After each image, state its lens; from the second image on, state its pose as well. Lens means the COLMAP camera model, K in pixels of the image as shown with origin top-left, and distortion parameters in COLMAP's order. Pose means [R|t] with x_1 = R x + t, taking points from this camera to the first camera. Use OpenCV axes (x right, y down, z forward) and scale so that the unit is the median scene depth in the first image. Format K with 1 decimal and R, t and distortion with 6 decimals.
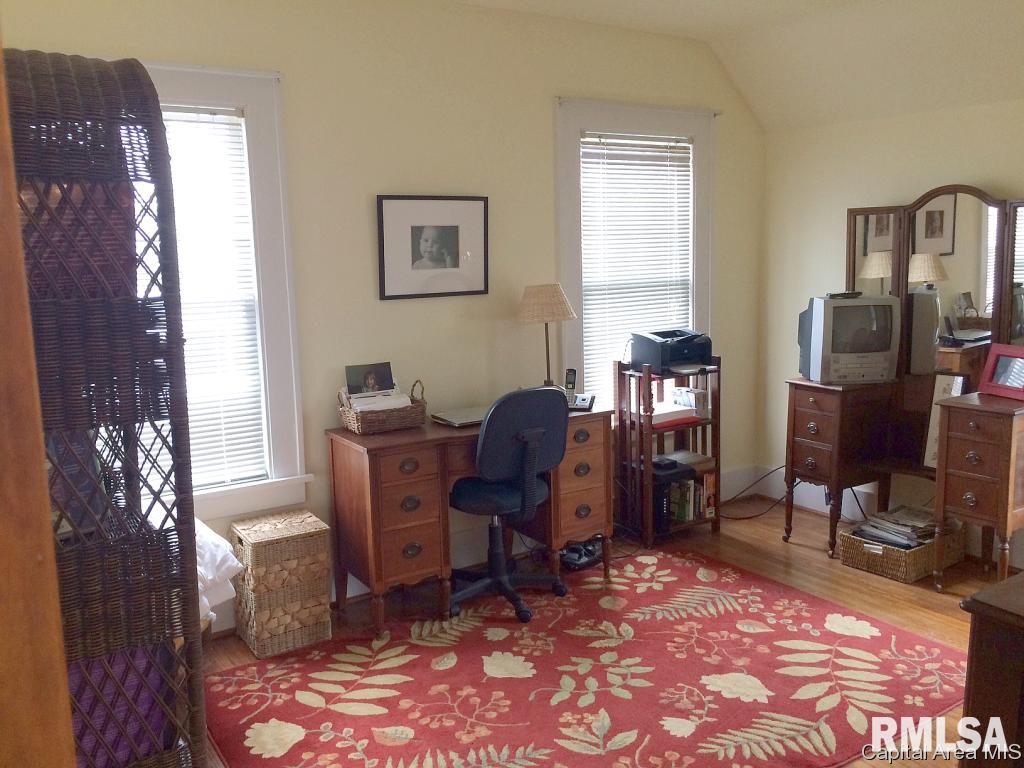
lens RADIAL K [[873.0, 0, 508.2], [0, 873.0, 379.5], [0, 0, 1]] dist [0.073347, -0.094467]
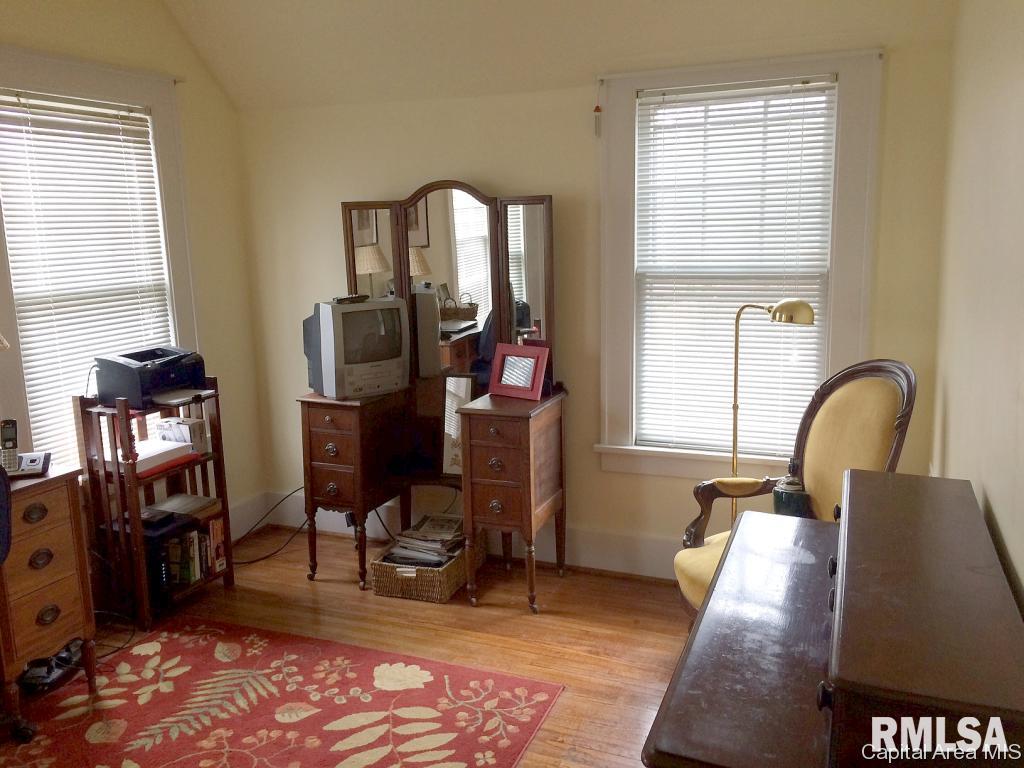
lens RADIAL K [[873.0, 0, 511.8], [0, 873.0, 378.6], [0, 0, 1]] dist [0.073347, -0.094467]
pose [[0.829281, -0.093852, 0.550895, 0.017556], [0.084288, 0.995525, 0.042718, -0.039599], [-0.552439, 0.011008, 0.833481, 0.166275]]
